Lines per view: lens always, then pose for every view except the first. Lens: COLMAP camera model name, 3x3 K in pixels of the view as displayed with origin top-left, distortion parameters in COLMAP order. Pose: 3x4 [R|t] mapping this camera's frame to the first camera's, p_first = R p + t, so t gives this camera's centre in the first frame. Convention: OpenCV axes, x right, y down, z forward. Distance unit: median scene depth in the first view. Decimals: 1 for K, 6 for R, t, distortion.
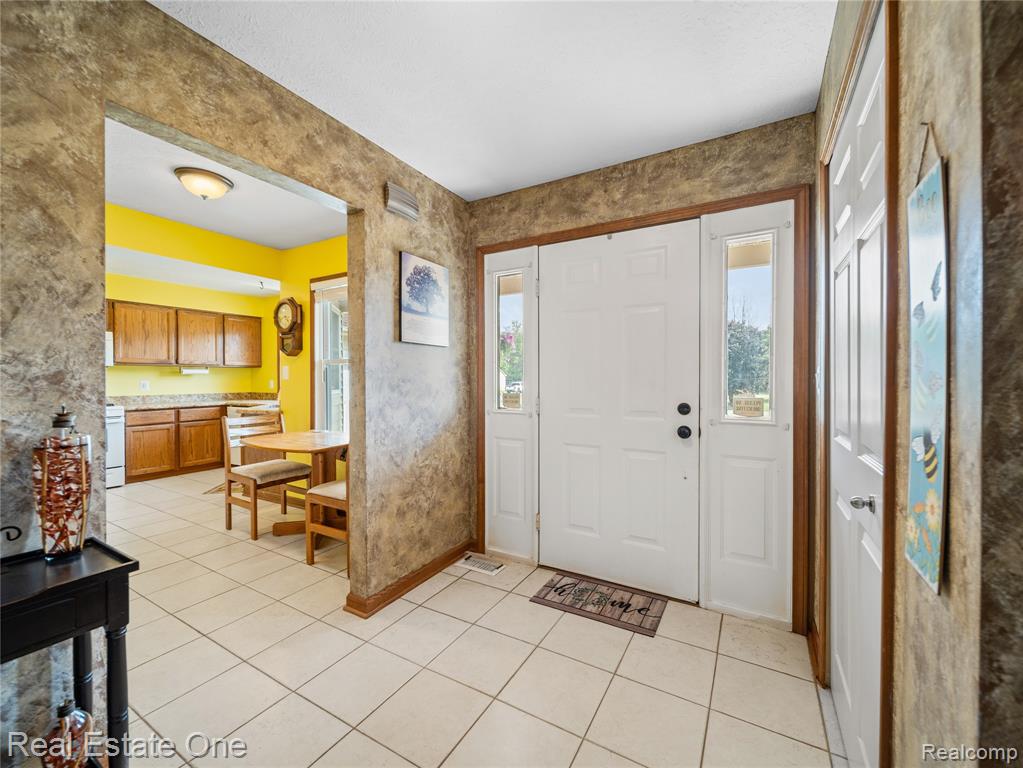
lens RADIAL K [[386.1, 0, 511.5], [0, 386.1, 384.0], [0, 0, 1]] dist [0.002020, 0.000097]
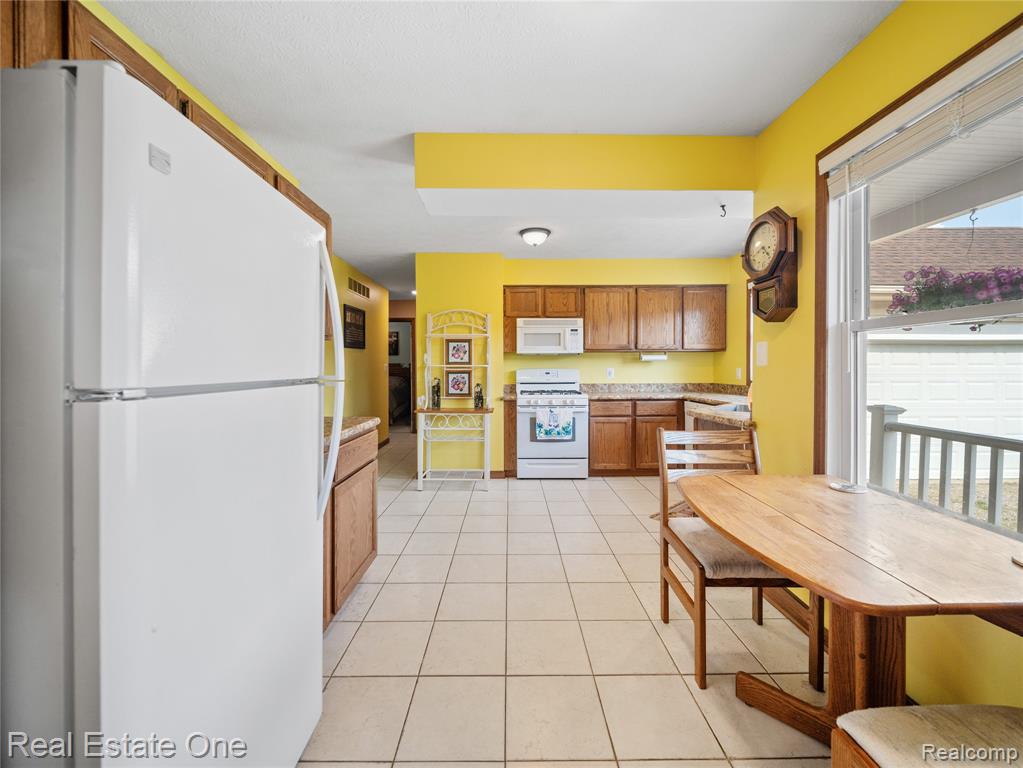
lens RADIAL K [[410.8, 0, 516.3], [0, 410.8, 369.6], [0, 0, 1]] dist [-0.001133, -0.000093]
pose [[0.493105, 0.004969, -0.869956, -0.192957], [-0.008582, 0.999963, 0.000847, -0.003751], [0.869928, 0.007048, 0.493129, 0.316953]]
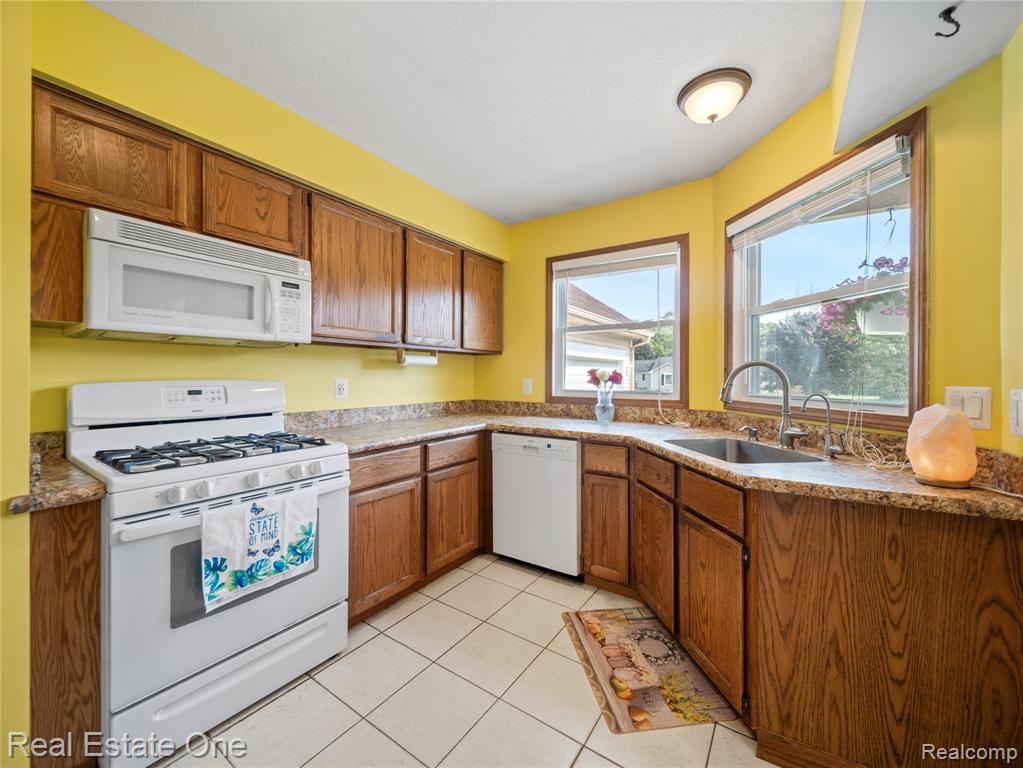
lens RADIAL K [[416.9, 0, 531.7], [0, 416.9, 377.0], [0, 0, 1]] dist [-0.001057, -0.000463]
pose [[0.994883, 0.007225, -0.100774, -0.702389], [-0.008278, 0.999915, -0.010039, -0.007232], [0.100693, 0.010822, 0.994859, 0.542809]]
